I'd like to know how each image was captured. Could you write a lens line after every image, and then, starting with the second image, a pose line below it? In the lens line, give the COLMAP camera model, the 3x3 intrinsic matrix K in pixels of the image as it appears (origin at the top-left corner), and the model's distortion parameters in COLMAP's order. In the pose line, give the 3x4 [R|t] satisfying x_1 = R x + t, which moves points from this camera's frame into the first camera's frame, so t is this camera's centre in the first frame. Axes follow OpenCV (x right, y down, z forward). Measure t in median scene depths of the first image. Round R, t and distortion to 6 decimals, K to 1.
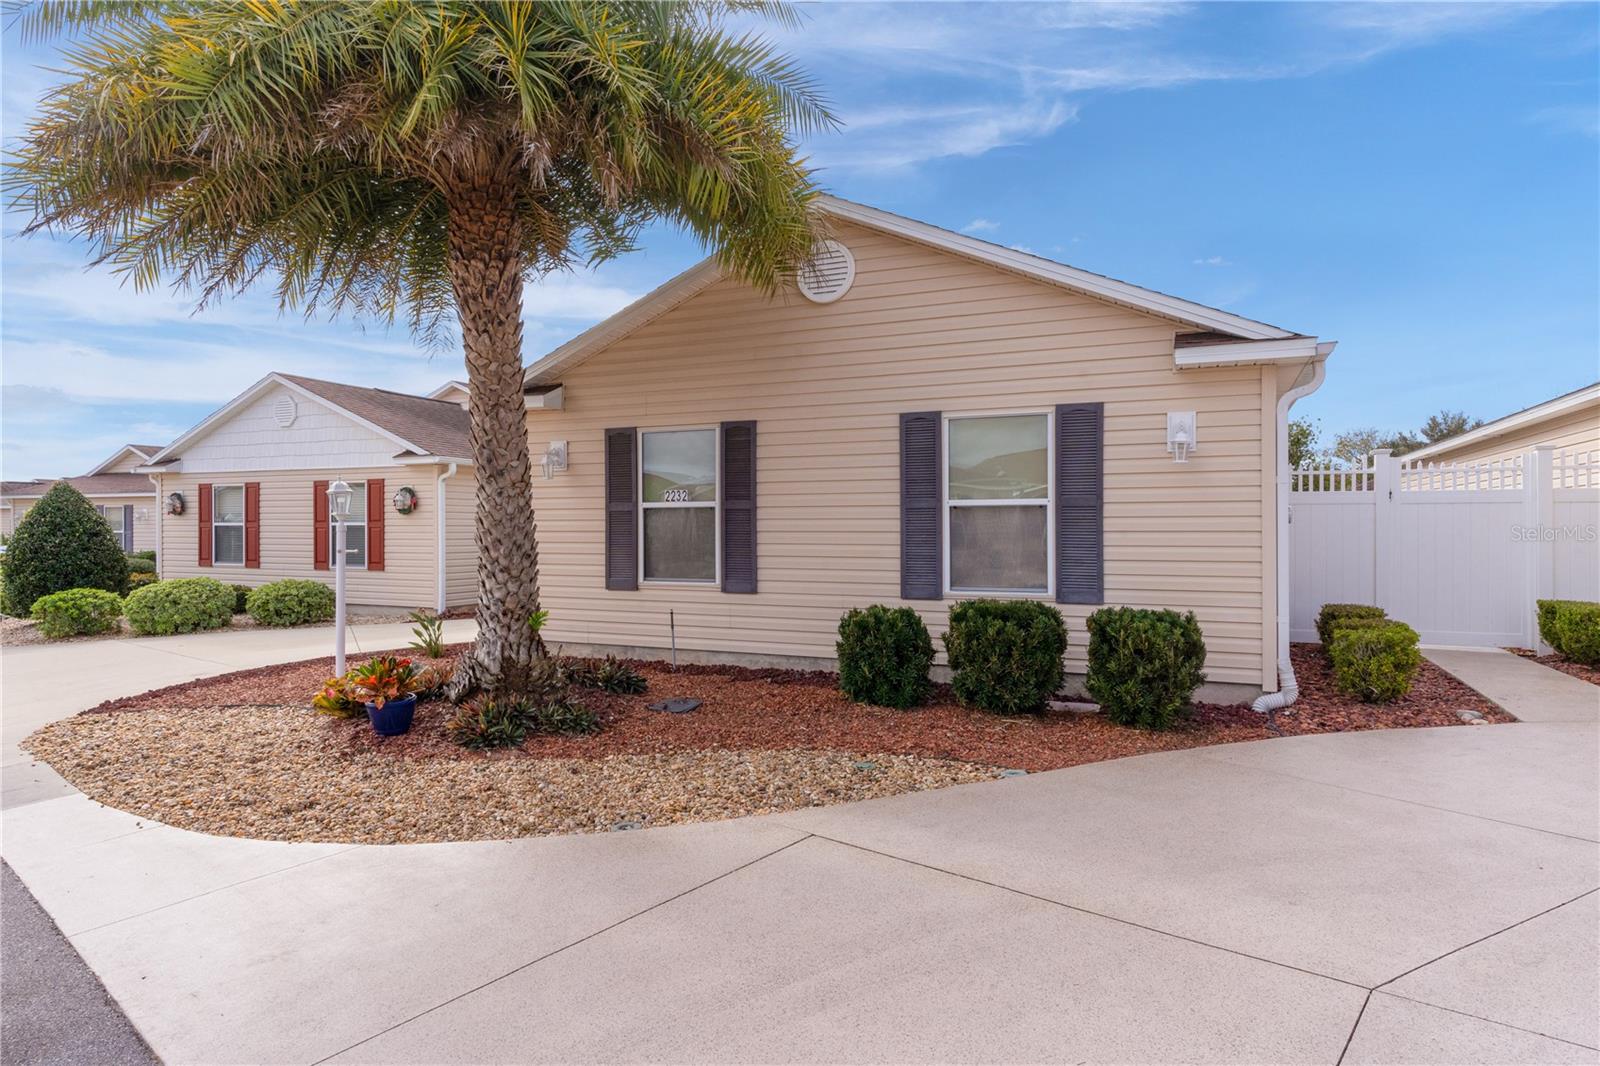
lens RADIAL K [[923.3, 0, 799.3], [0, 923.3, 537.1], [0, 0, 1]] dist [0.002171, -0.000677]
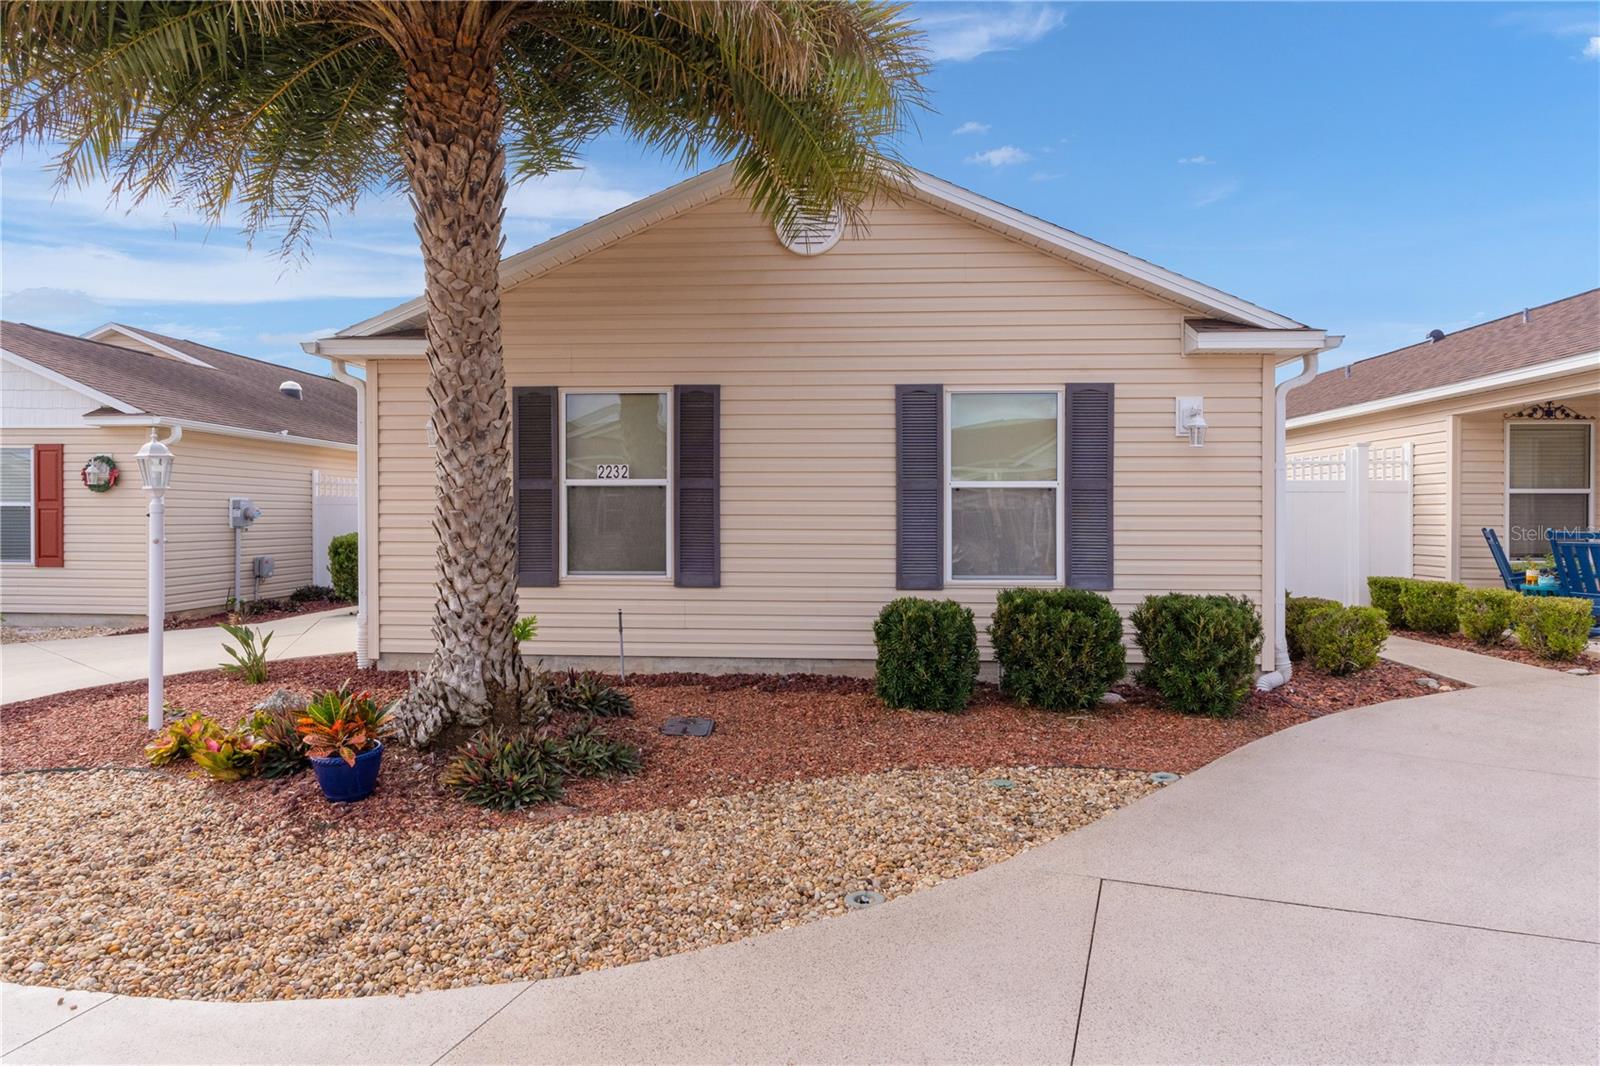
lens RADIAL K [[935.5, 0, 800.0], [0, 935.5, 526.4], [0, 0, 1]] dist [-0.008606, 0.002129]
pose [[0.939420, -0.001081, 0.342765, -0.338486], [-0.000185, 0.999993, 0.003661, 0.001680], [-0.342767, -0.003502, 0.939414, 0.197245]]
